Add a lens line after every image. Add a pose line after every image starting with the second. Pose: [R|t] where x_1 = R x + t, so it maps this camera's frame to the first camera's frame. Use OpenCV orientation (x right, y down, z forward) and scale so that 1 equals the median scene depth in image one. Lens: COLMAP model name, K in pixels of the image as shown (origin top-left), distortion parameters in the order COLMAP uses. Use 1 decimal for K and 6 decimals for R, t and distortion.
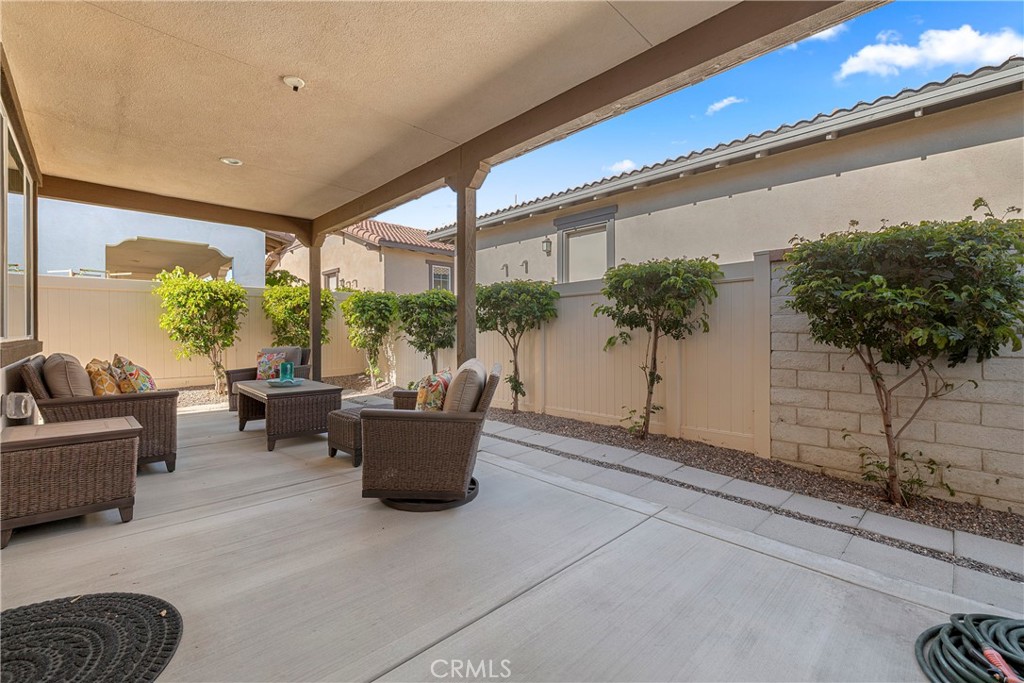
lens RADIAL K [[440.2, 0, 512.8], [0, 440.2, 335.3], [0, 0, 1]] dist [0.002433, 0.000136]
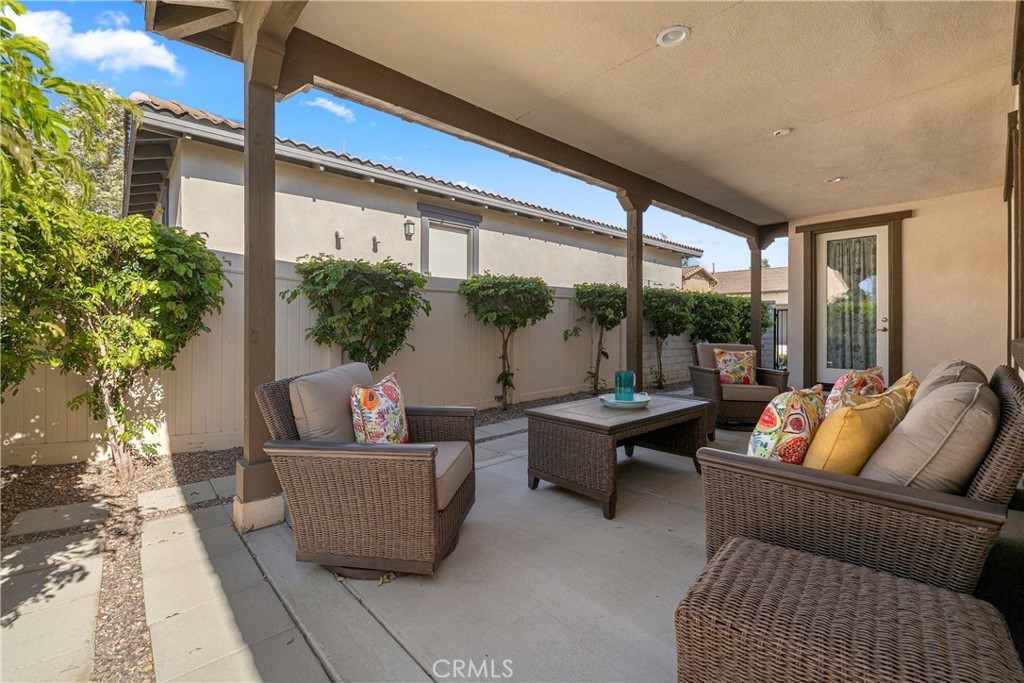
lens RADIAL K [[440.2, 0, 511.1], [0, 440.2, 334.3], [0, 0, 1]] dist [0.002433, 0.000136]
pose [[0.035804, -0.004016, 0.999351, -0.872749], [0.014392, 0.999890, 0.003503, 0.007184], [-0.999255, 0.014257, 0.035858, 0.853614]]
